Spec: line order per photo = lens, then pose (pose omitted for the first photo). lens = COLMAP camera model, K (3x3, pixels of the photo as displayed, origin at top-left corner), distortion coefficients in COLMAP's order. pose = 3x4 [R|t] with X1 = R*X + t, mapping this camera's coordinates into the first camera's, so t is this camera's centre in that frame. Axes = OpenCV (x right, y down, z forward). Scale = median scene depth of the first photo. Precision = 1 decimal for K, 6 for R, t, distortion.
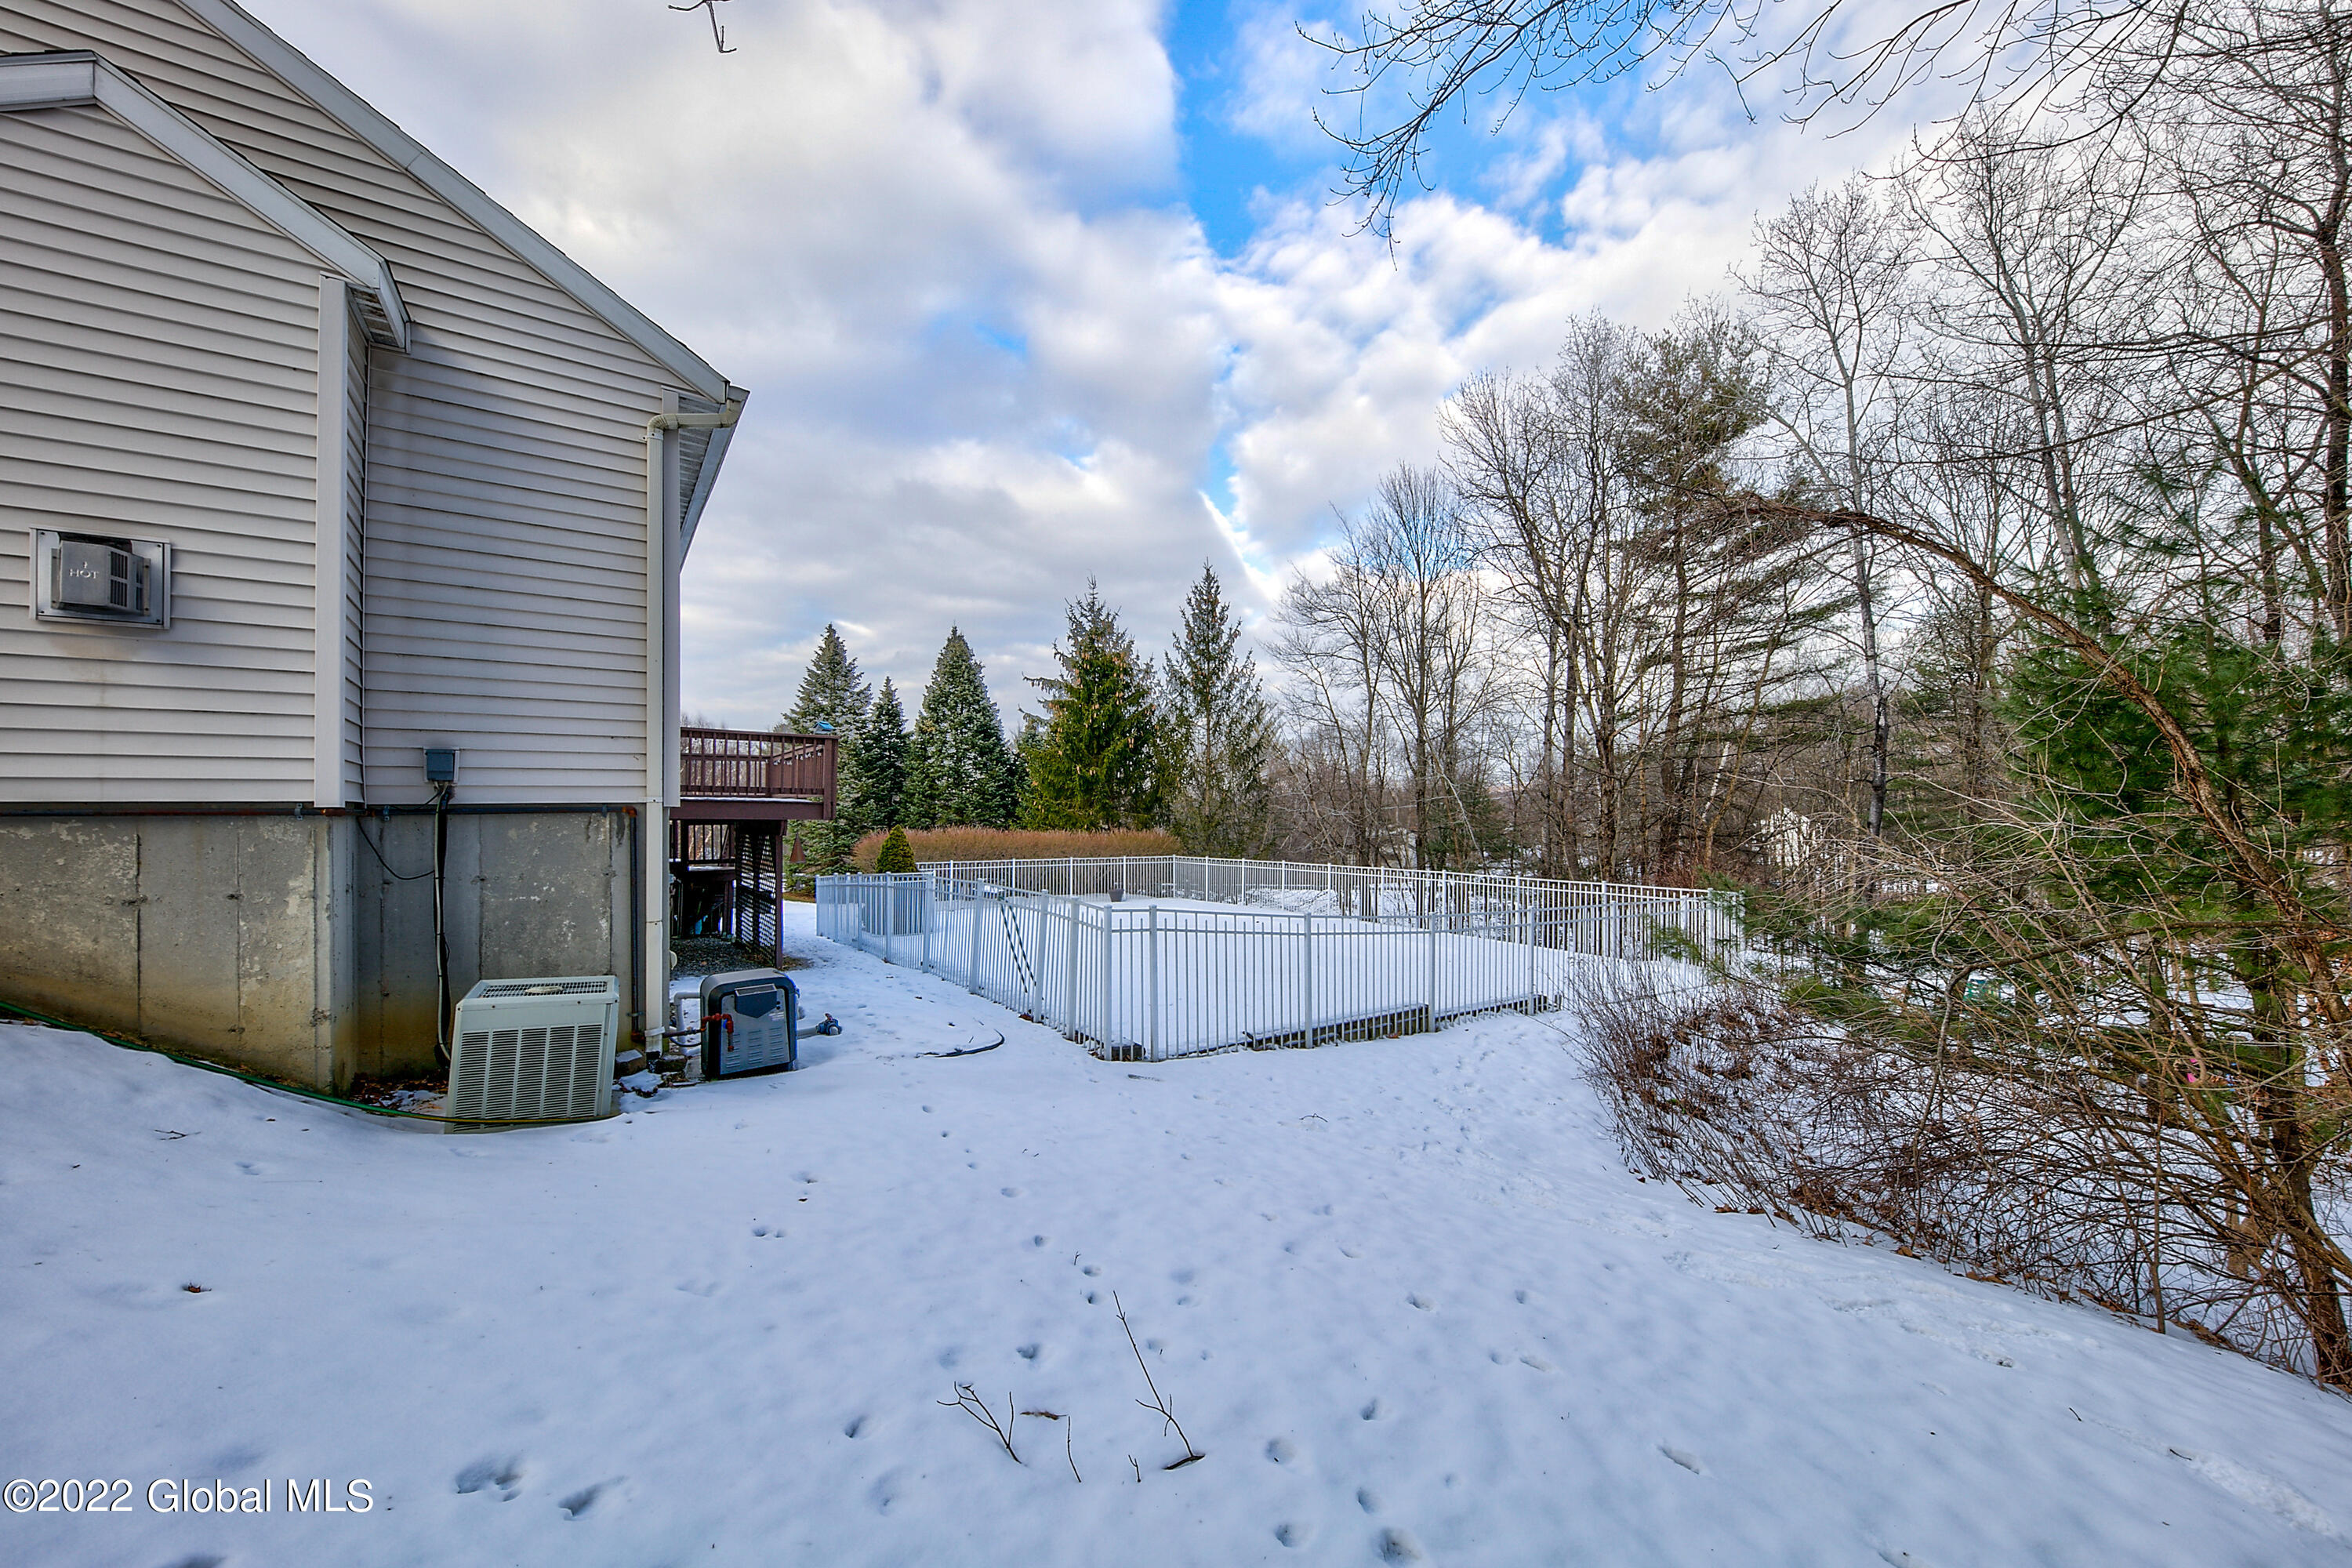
lens RADIAL K [[907.6, 0, 1176.9], [0, 907.6, 808.2], [0, 0, 1]] dist [-0.000655, -0.000091]
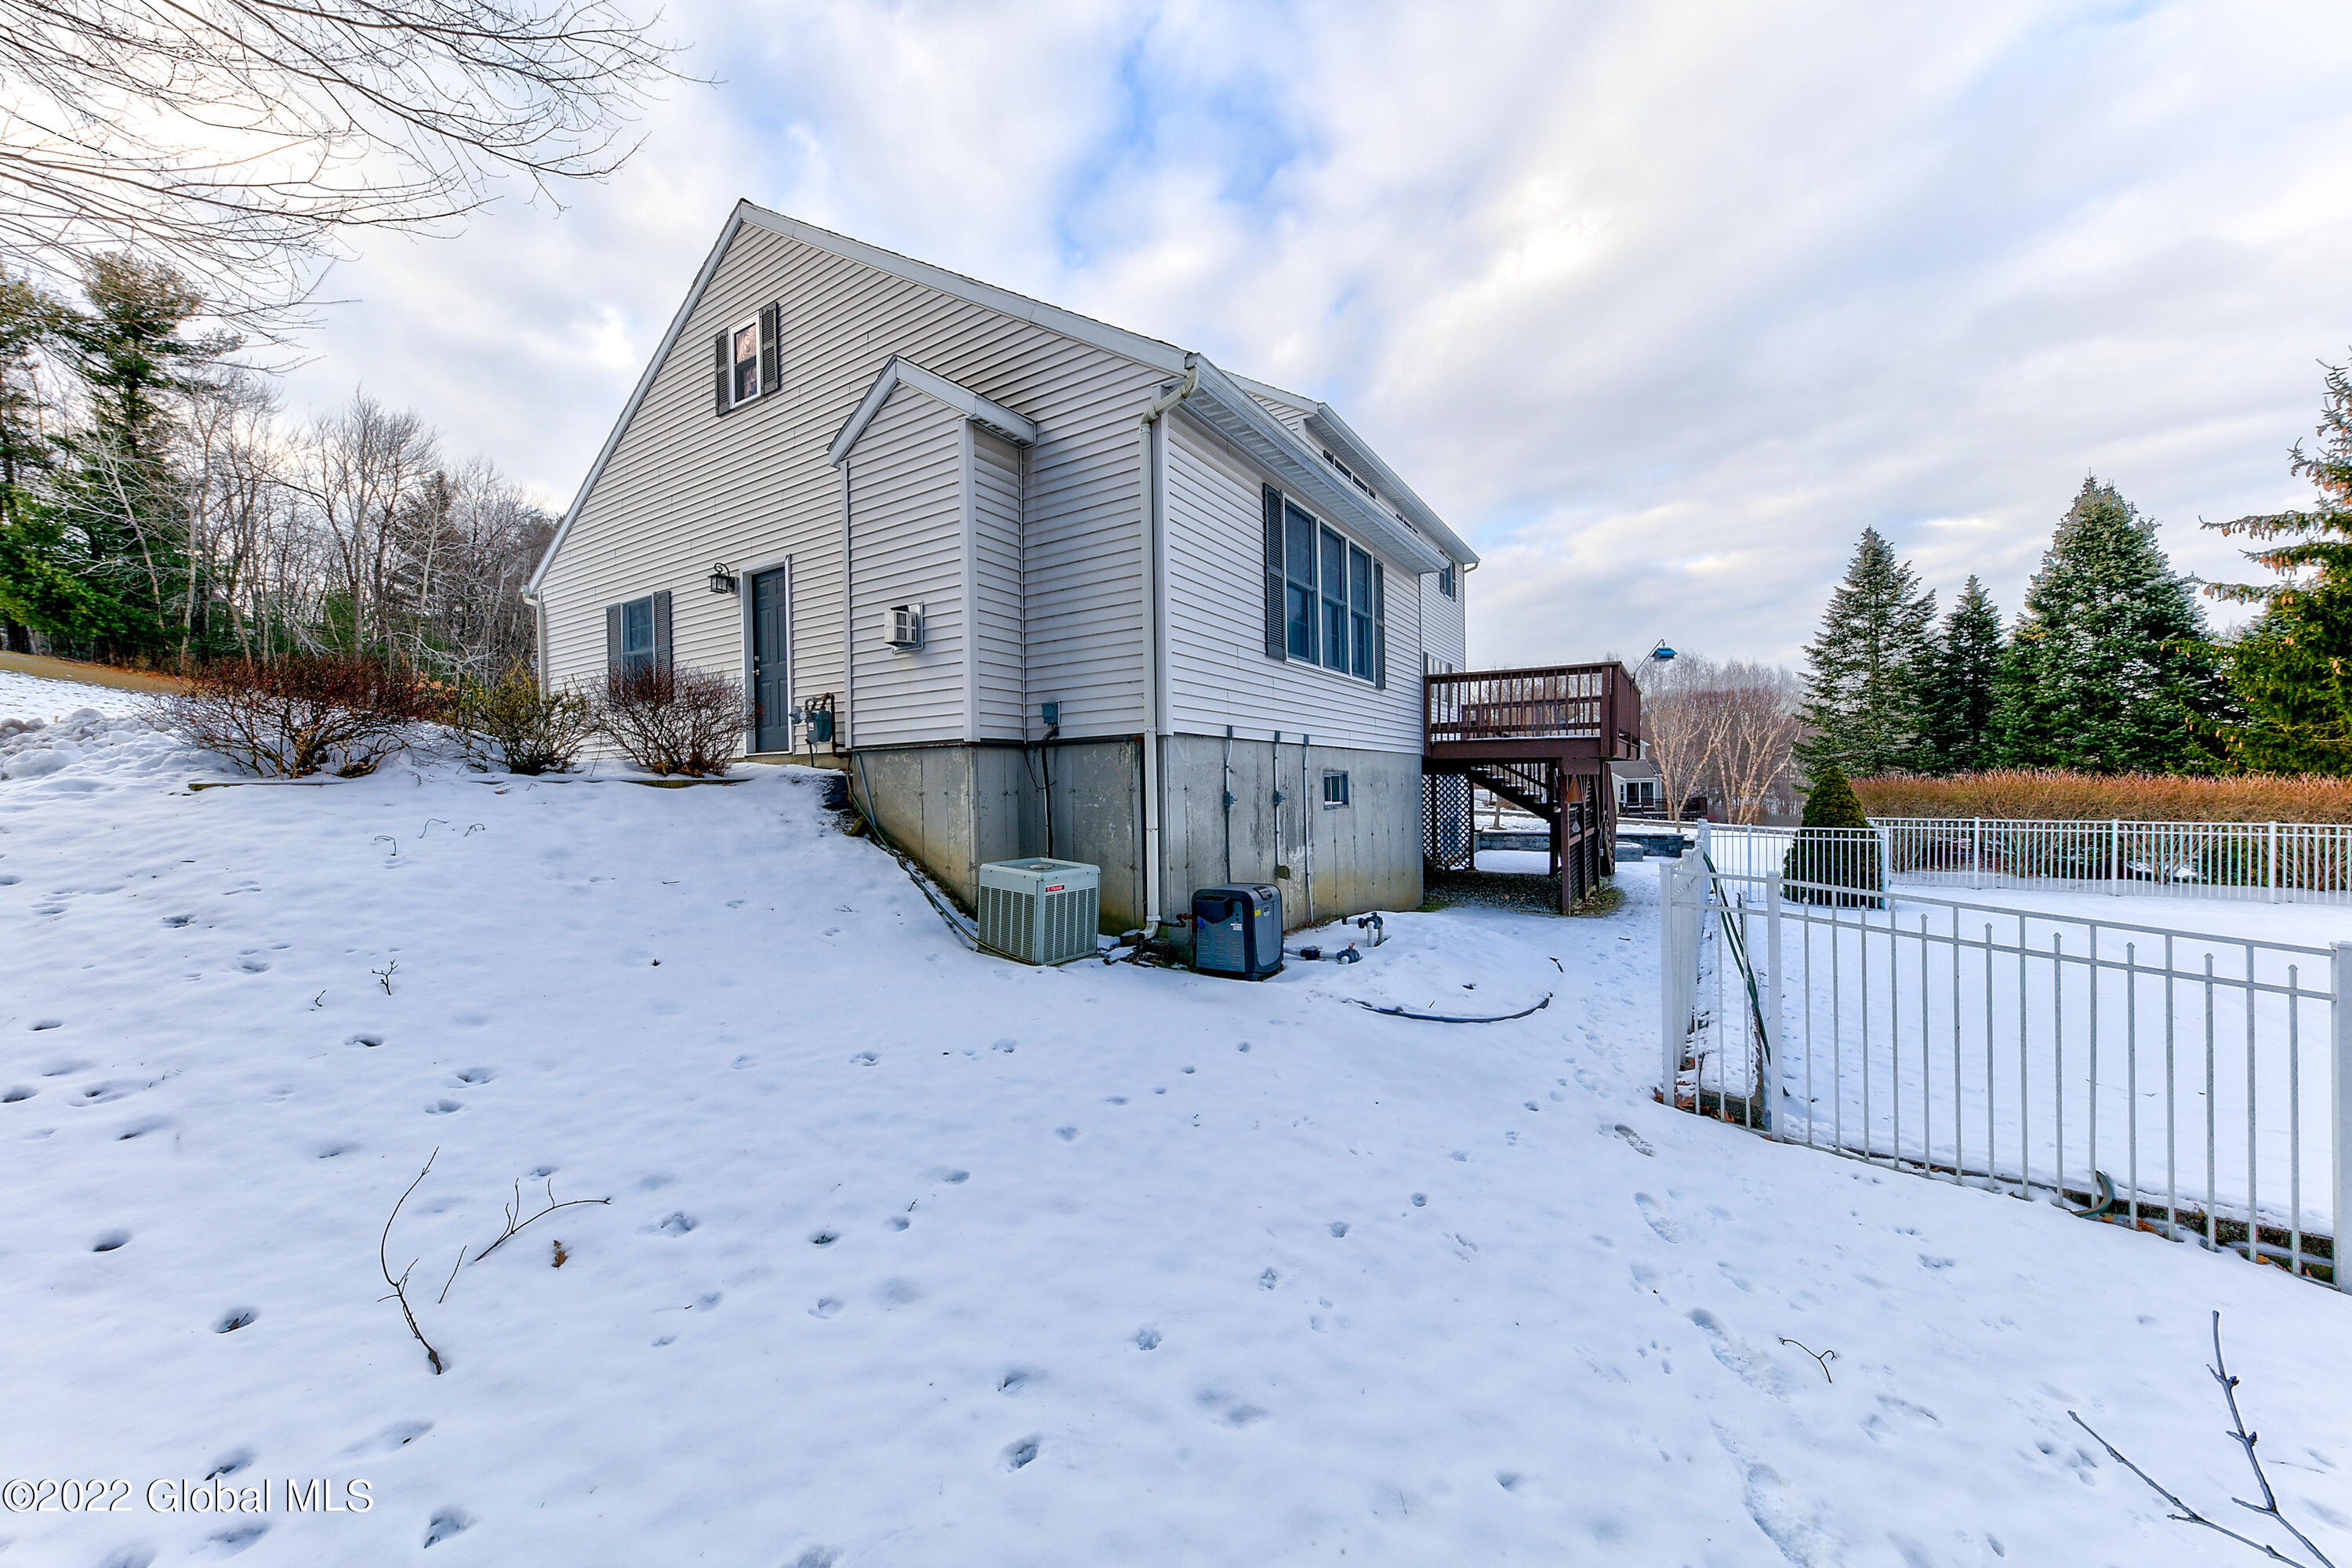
lens RADIAL K [[817.7, 0, 1142.9], [0, 817.7, 789.2], [0, 0, 1]] dist [0.017823, -0.004570]
pose [[0.348118, 0.007609, -0.937420, 0.425664], [0.016606, 0.999760, 0.014281, 0.051220], [0.937304, -0.020538, 0.347908, 0.563412]]
